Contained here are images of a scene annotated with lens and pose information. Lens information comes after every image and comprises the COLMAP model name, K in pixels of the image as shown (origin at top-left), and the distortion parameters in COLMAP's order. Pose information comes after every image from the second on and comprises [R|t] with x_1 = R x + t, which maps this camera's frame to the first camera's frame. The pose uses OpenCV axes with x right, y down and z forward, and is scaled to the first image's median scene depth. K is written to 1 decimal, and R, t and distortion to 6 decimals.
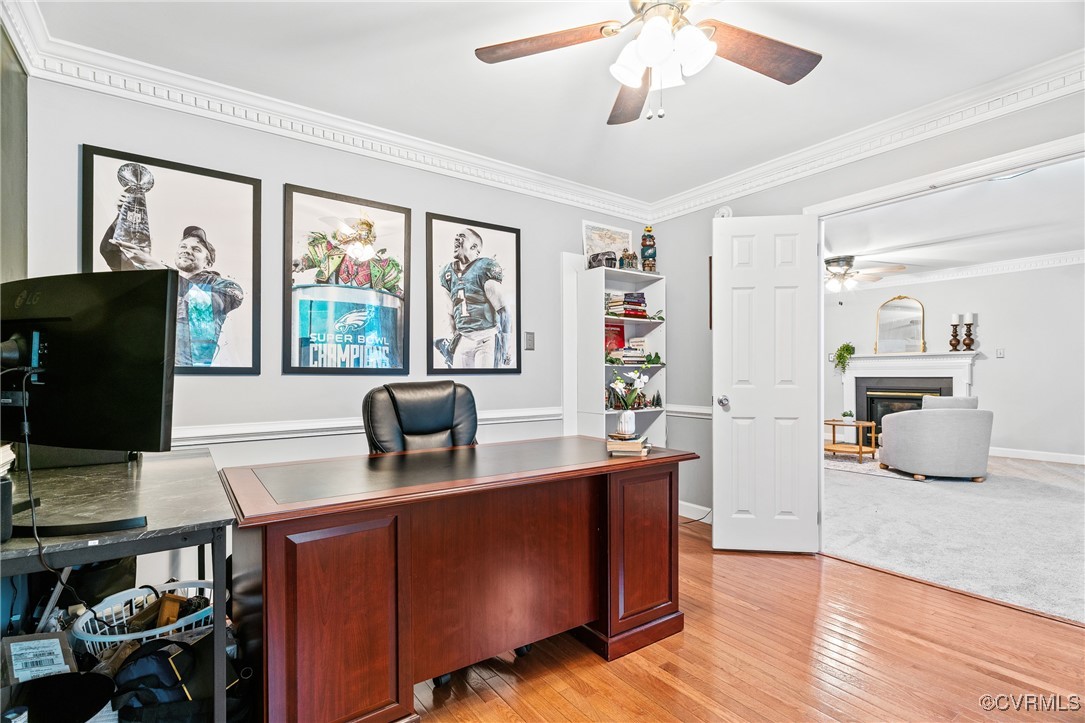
lens RADIAL K [[517.2, 0, 538.1], [0, 517.2, 366.0], [0, 0, 1]] dist [0.000039, 0.000063]
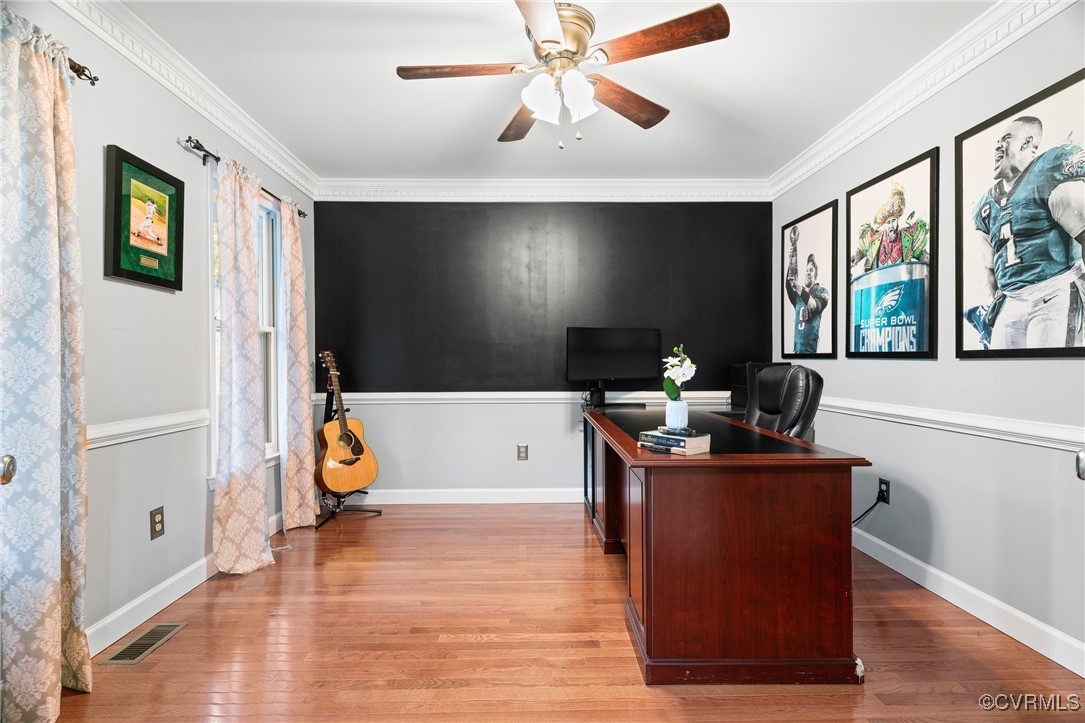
lens RADIAL K [[517.2, 0, 538.4], [0, 517.2, 360.7], [0, 0, 1]] dist [0.000039, 0.000063]
pose [[-0.561822, 0.002454, -0.827255, 0.705269], [0.014638, 0.999869, -0.006976, 0.015487], [0.827129, -0.016028, -0.561784, 0.895824]]
